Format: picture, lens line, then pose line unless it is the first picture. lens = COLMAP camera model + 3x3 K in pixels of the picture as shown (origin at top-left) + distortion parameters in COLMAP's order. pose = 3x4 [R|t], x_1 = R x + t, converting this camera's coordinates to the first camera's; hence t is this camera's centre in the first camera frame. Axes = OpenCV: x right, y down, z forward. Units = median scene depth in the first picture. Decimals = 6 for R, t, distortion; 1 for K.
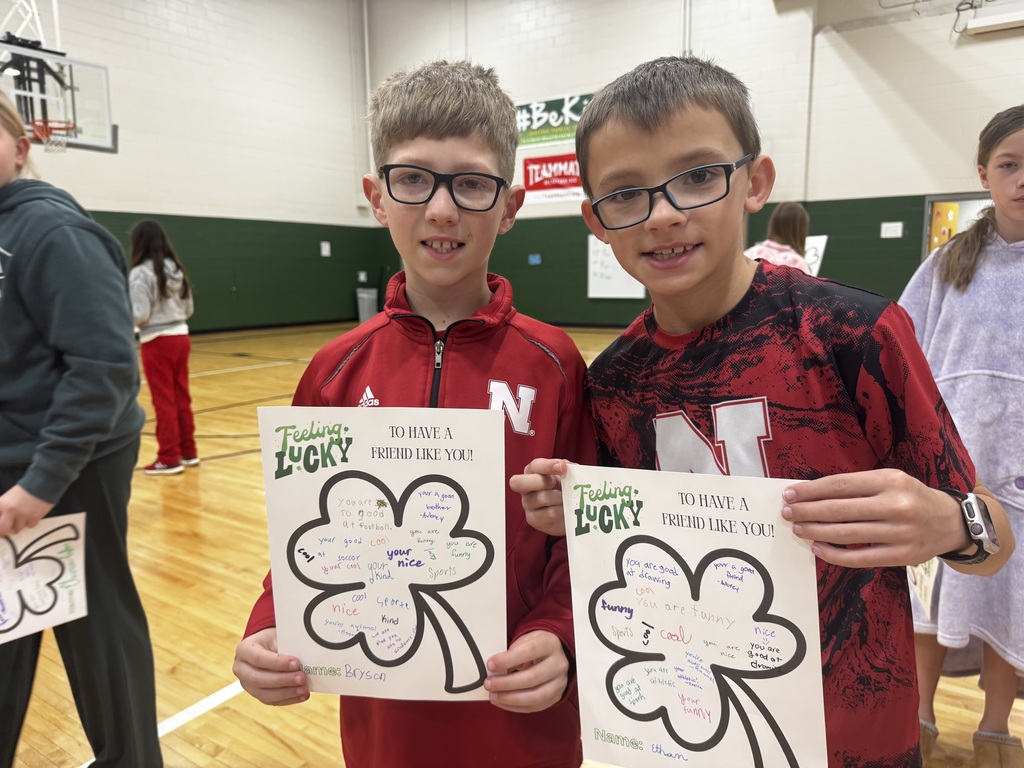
lens RADIAL K [[761.9, 0, 516.0], [0, 761.9, 385.6], [0, 0, 1]] dist [-0.009448, -0.005242]
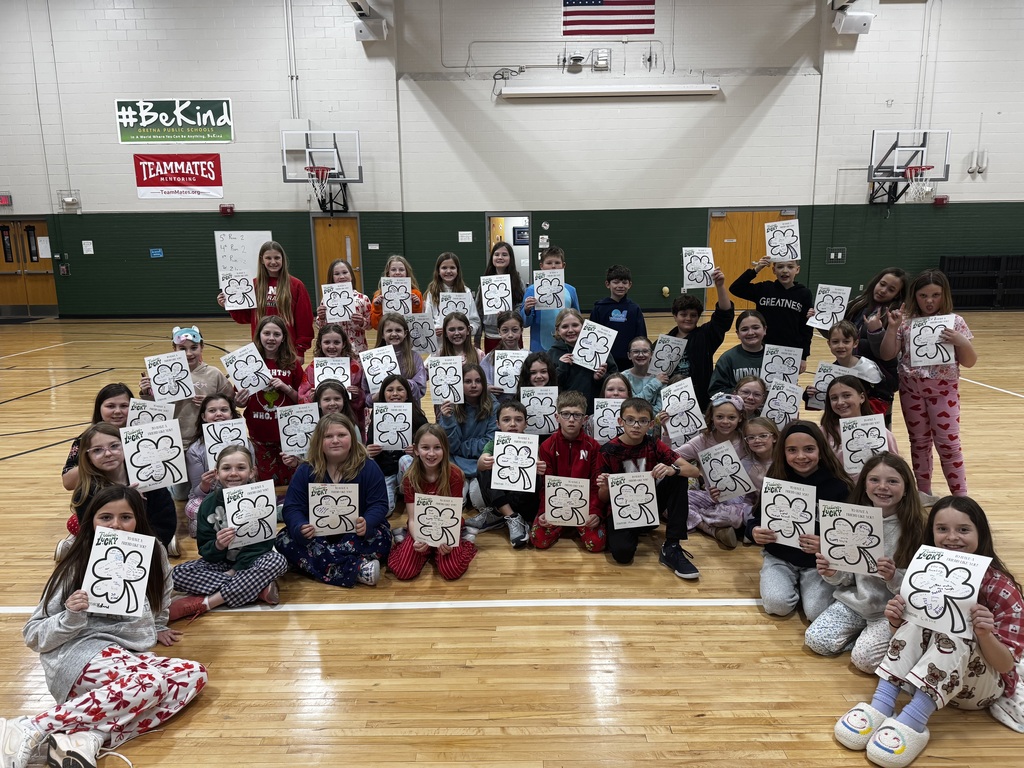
lens RADIAL K [[761.9, 0, 513.4], [0, 761.9, 386.6], [0, 0, 1]] dist [-0.009448, -0.005242]
pose [[0.822838, -0.129951, 0.553218, -2.567662], [0.079747, 0.990275, 0.114004, -0.893683], [-0.562653, -0.049689, 0.825199, -2.284390]]
